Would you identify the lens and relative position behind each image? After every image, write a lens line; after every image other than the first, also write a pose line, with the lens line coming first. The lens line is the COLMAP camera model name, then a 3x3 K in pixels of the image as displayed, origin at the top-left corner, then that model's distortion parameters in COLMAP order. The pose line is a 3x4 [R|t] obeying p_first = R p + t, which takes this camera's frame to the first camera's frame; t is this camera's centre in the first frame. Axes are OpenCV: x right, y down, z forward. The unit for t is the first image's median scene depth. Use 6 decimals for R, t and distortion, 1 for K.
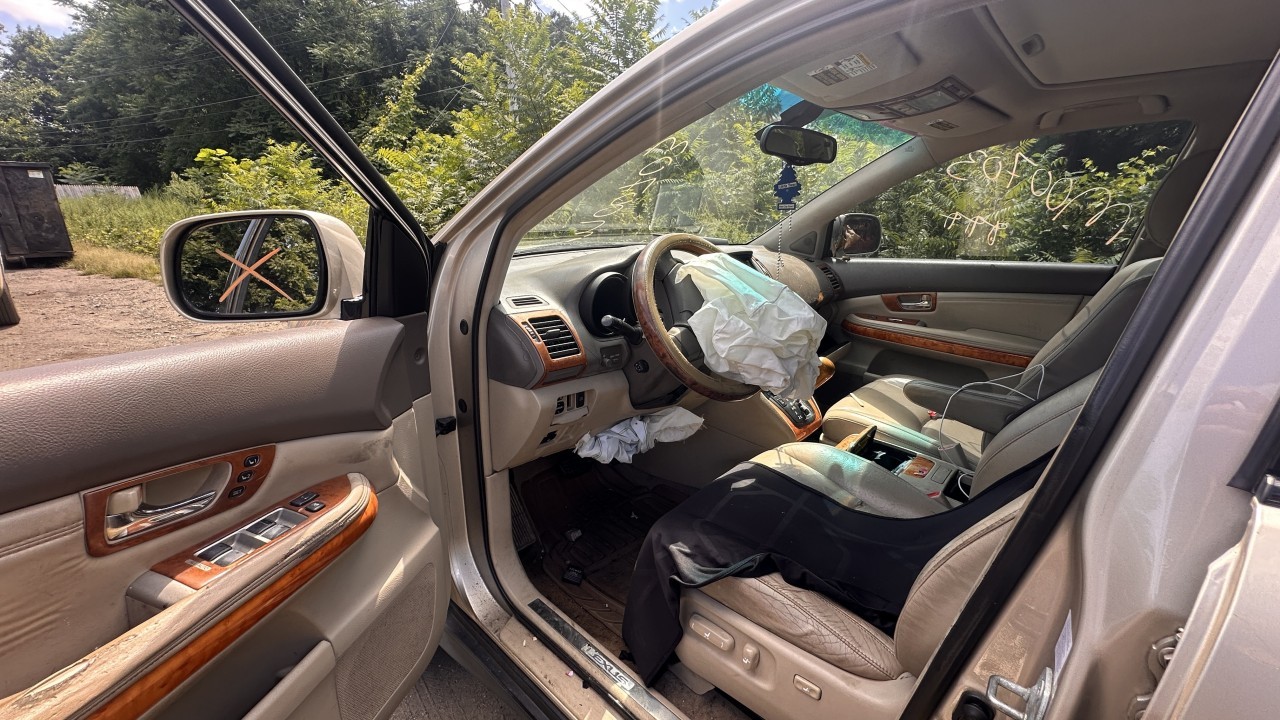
lens RADIAL K [[493.8, 0, 640.7], [0, 493.8, 354.5], [0, 0, 1]] dist [-0.001477, -0.000316]
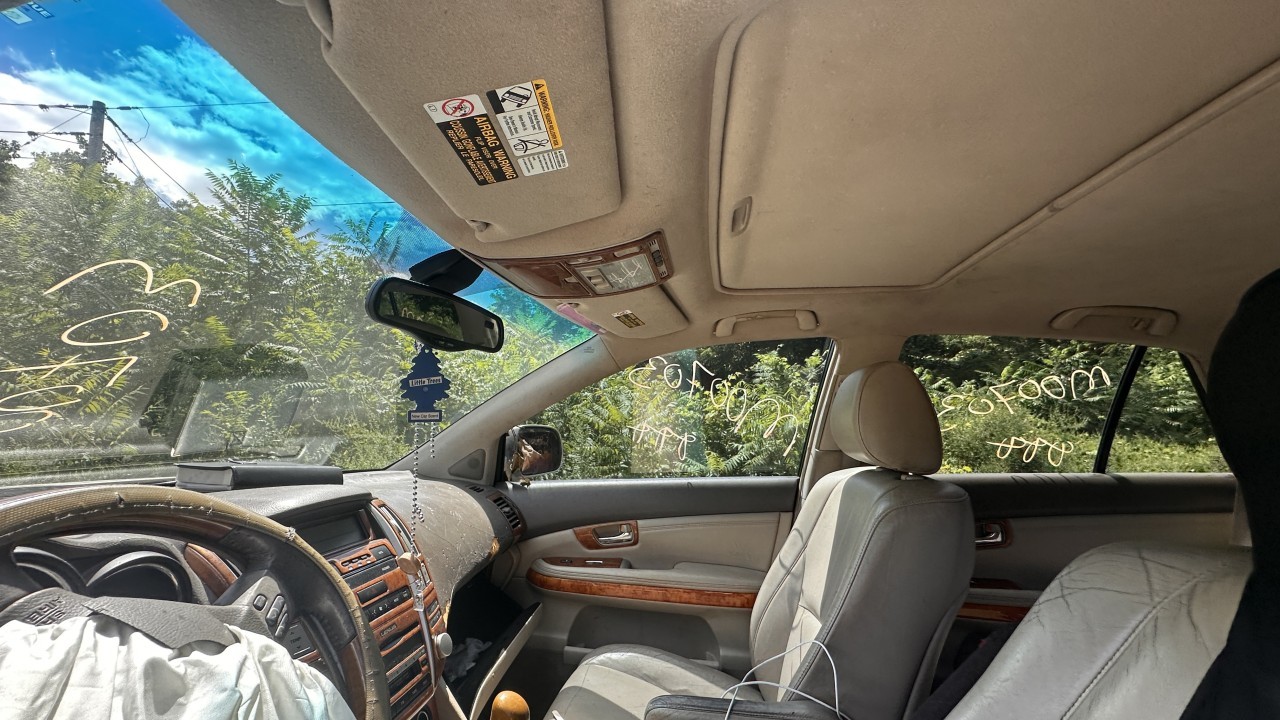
lens RADIAL K [[520.0, 0, 640.0], [0, 520.0, 360.0], [0, 0, 1]] dist [-0.000483, -0.000108]
pose [[0.817171, 0.067241, 0.572460, 0.094730], [0.160422, 0.927399, -0.337930, -0.074153], [-0.553621, 0.367981, 0.747057, 0.247097]]
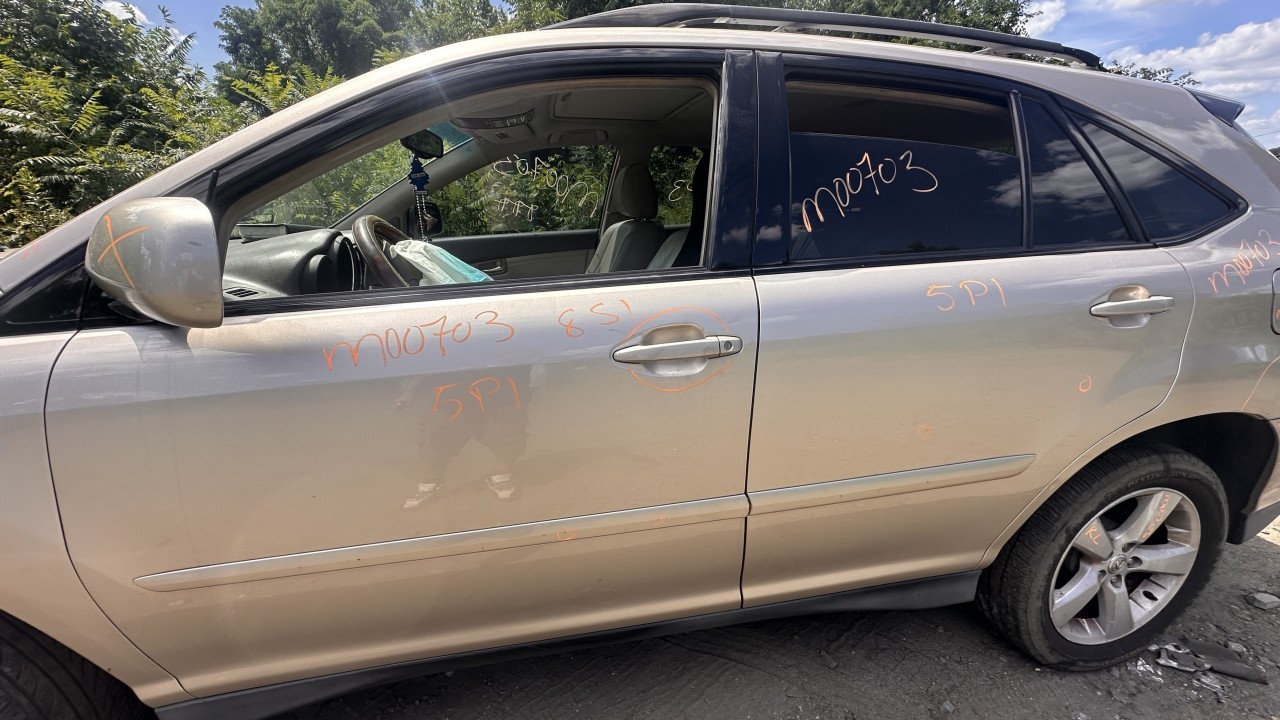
lens RADIAL K [[493.8, 0, 640.7], [0, 493.8, 354.5], [0, 0, 1]] dist [-0.001477, -0.000316]
pose [[0.570763, -0.250909, 0.781841, -0.269384], [0.238387, 0.961793, 0.134631, 0.026229], [-0.785749, 0.109539, 0.608769, -0.061974]]
